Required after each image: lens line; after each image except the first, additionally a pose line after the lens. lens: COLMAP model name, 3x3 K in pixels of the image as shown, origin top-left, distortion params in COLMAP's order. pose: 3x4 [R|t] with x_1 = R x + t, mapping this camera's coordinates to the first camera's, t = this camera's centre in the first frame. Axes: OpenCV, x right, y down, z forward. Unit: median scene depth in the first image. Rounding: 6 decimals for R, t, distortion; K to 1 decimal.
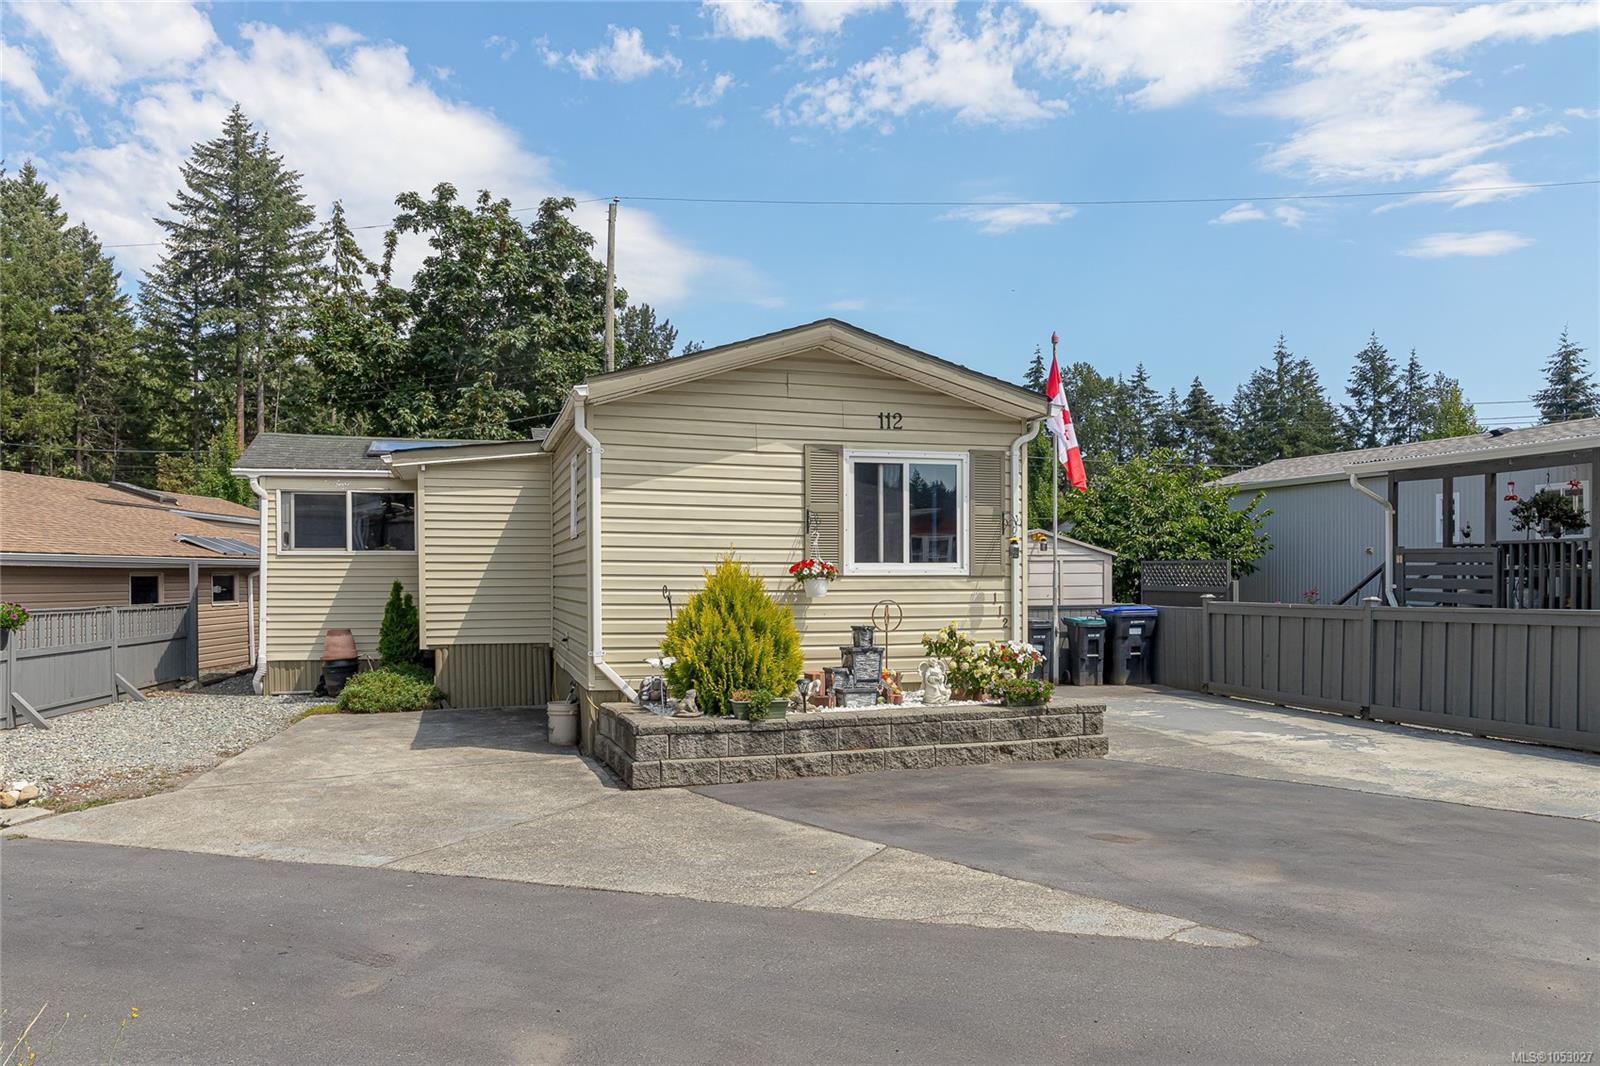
lens RADIAL K [[1187.1, 0, 800.3], [0, 1187.1, 588.1], [0, 0, 1]] dist [-0.026664, 0.010679]
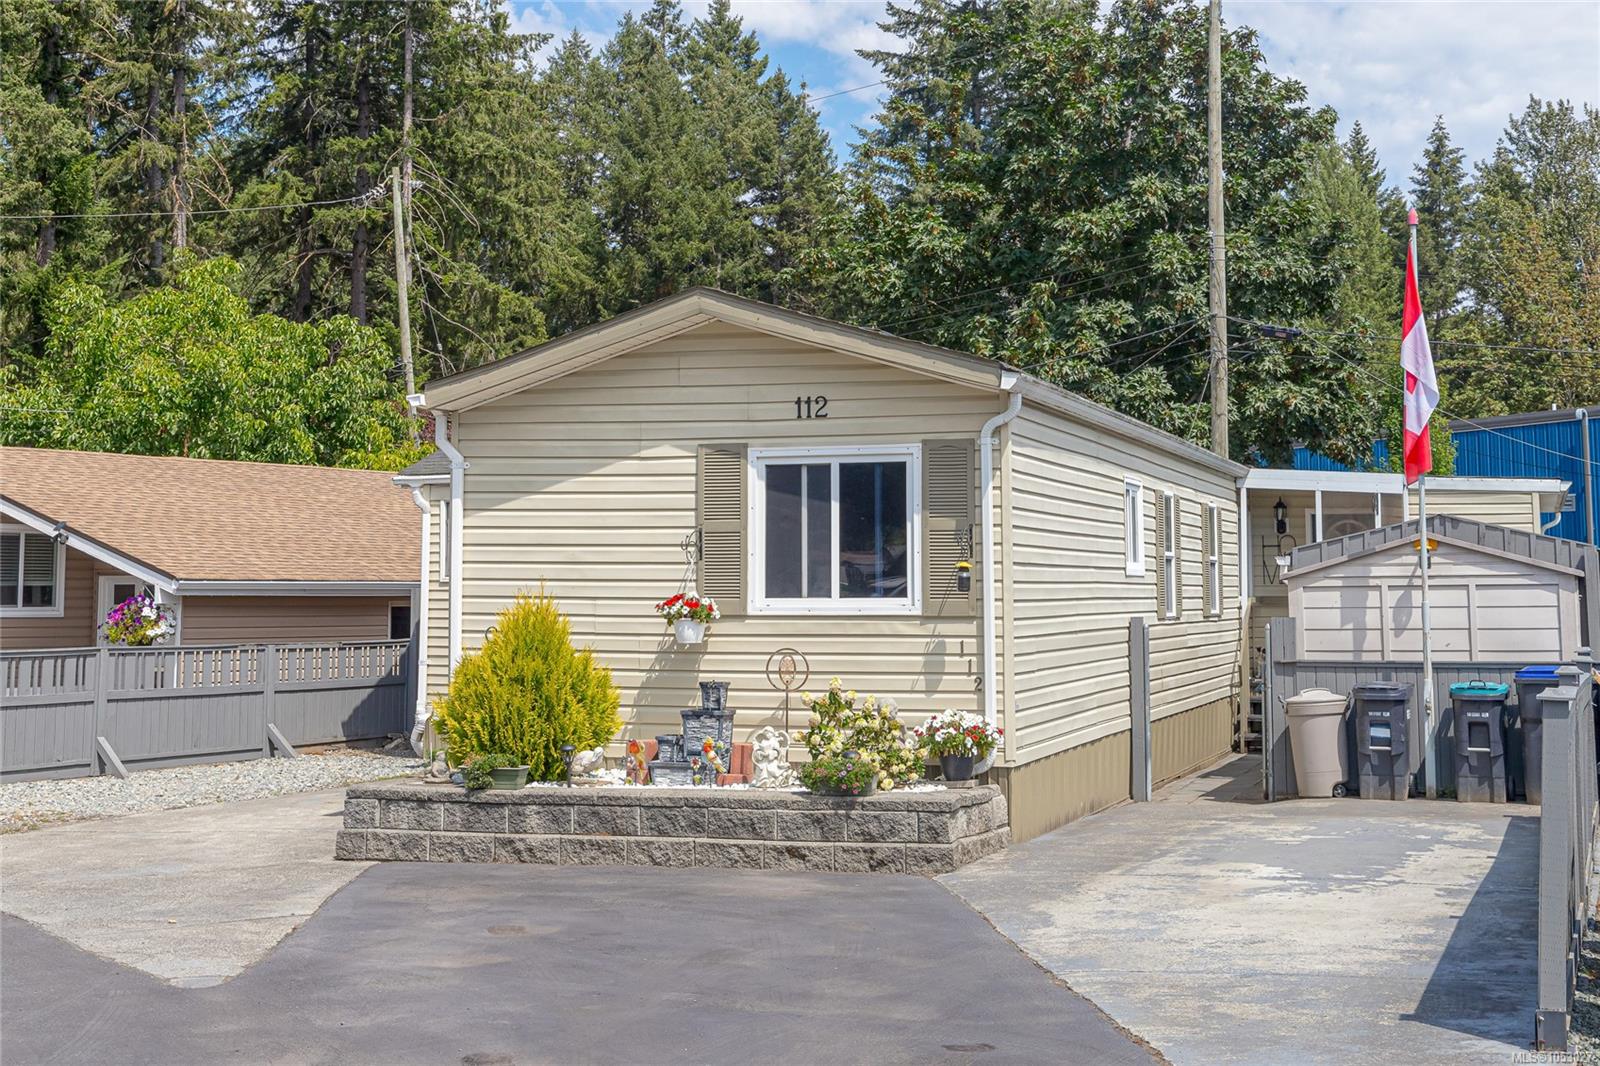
lens RADIAL K [[2261.9, 0, 800.1], [0, 2261.9, 414.0], [0, 0, 1]] dist [0.035100, -0.046968]
pose [[0.805336, -0.045970, -0.591034, 0.921408], [-0.004807, 0.996450, -0.084052, -0.017280], [0.592799, 0.070531, 0.802256, -0.146151]]
